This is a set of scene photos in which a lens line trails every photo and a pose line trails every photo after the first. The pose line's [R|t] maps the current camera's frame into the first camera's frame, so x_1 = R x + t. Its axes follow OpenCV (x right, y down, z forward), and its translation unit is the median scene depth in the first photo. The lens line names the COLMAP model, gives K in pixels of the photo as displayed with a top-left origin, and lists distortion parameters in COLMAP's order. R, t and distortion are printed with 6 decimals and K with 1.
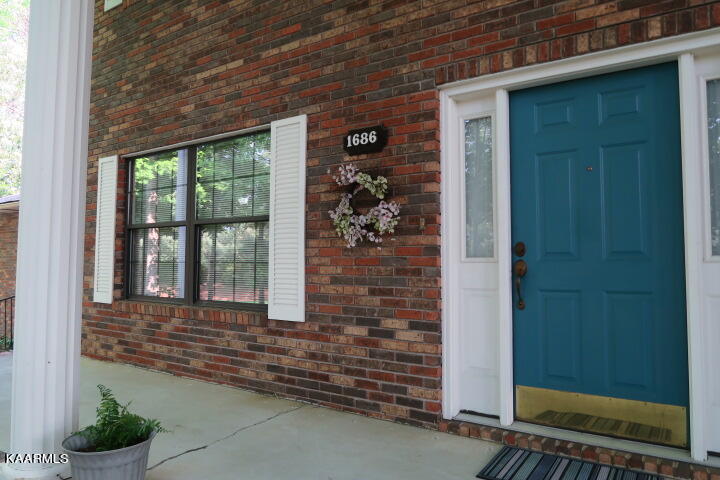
lens RADIAL K [[494.5, 0, 360.0], [0, 494.5, 240.0], [0, 0, 1]] dist [-0.038237, 0.007484]
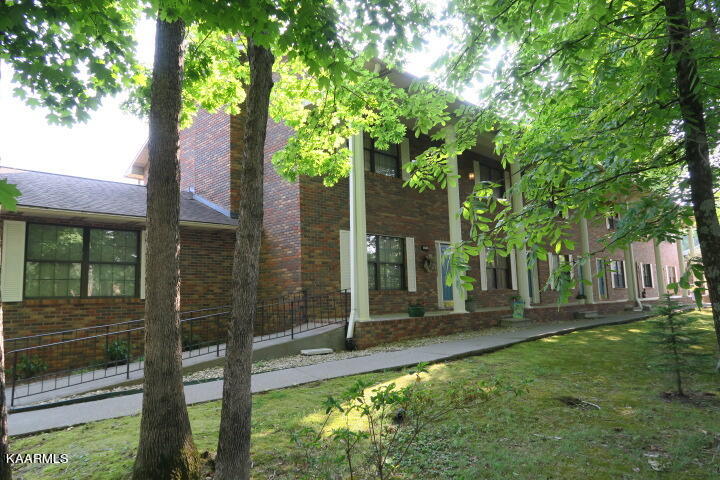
lens RADIAL K [[494.5, 0, 360.0], [0, 494.5, 240.0], [0, 0, 1]] dist [-0.038237, 0.007484]
pose [[0.181517, 0.098746, 0.978418, -3.774074], [-0.025585, 0.995083, -0.095682, 0.134077], [-0.983055, -0.007665, 0.183151, 0.668665]]
